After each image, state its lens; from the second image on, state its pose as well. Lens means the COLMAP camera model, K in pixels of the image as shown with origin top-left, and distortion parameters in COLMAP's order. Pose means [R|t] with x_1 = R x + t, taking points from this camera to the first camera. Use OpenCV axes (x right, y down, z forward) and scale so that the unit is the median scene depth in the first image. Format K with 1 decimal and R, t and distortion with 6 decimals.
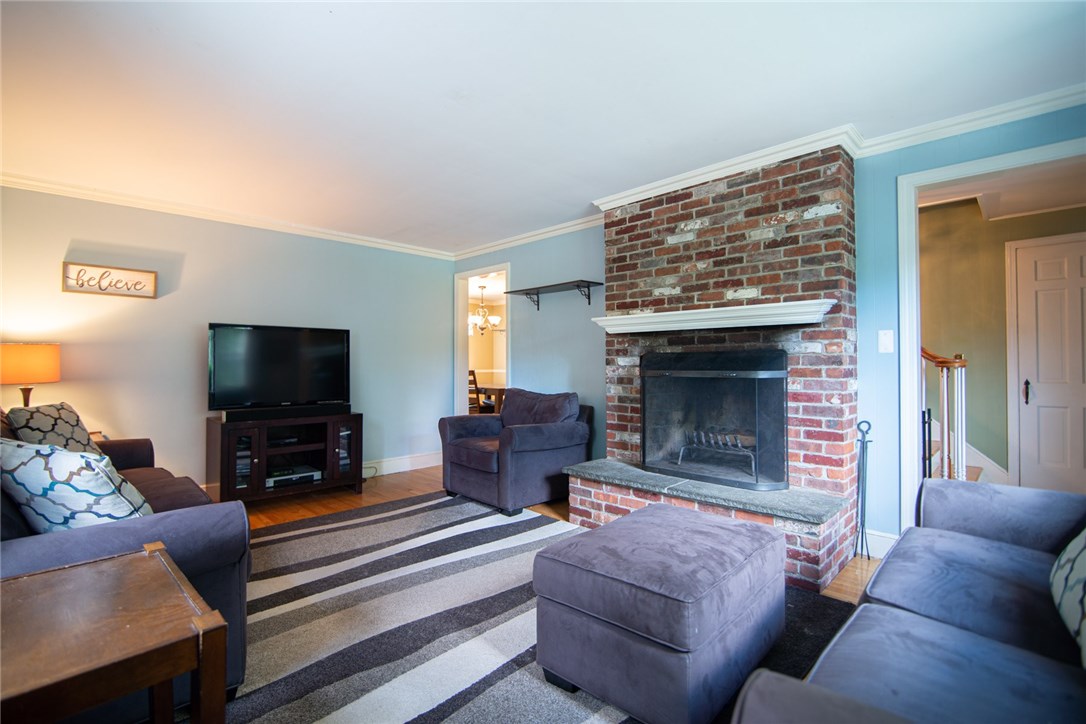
lens RADIAL K [[504.2, 0, 522.0], [0, 504.2, 355.5], [0, 0, 1]] dist [-0.018191, -0.000478]
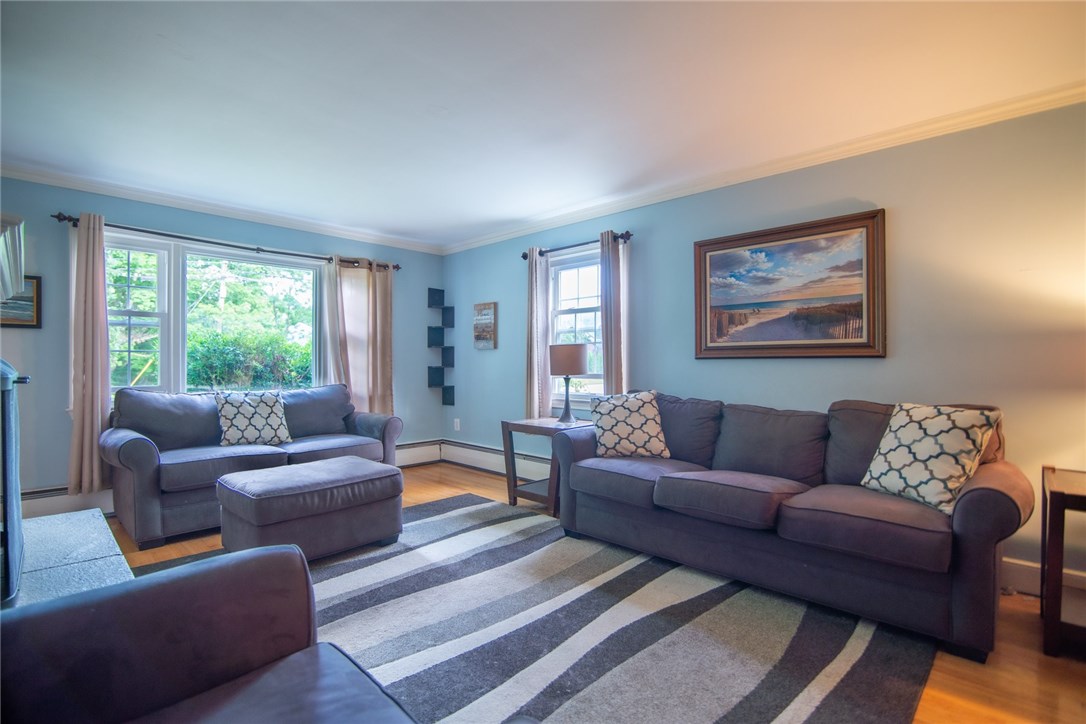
lens RADIAL K [[519.1, 0, 530.1], [0, 519.1, 362.4], [0, 0, 1]] dist [-0.019530, -0.000080]
pose [[-0.999643, 0.004050, -0.026398, -0.189776], [0.004443, 0.999879, -0.014879, 0.027270], [0.026335, -0.014991, -0.999541, 1.454671]]
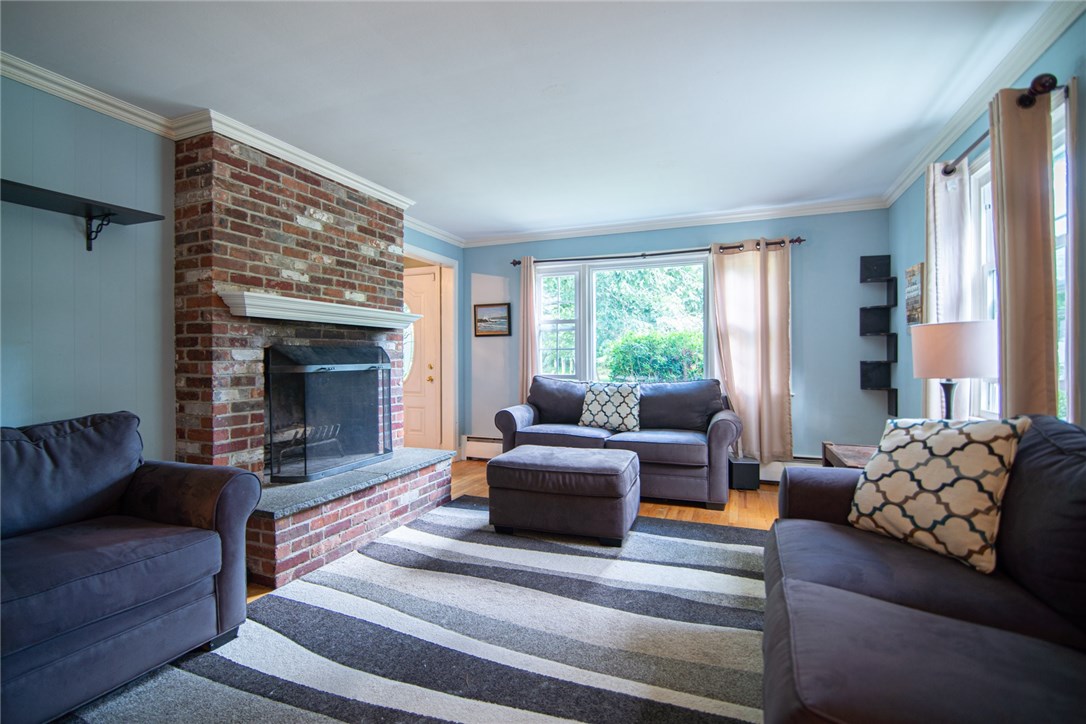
lens RADIAL K [[504.2, 0, 522.0], [0, 504.2, 355.5], [0, 0, 1]] dist [-0.018191, -0.000478]
pose [[-0.387108, 0.009641, 0.921984, -0.698343], [-0.006174, 0.999896, -0.013048, 0.021652], [-0.922014, -0.010743, -0.387008, 1.003537]]
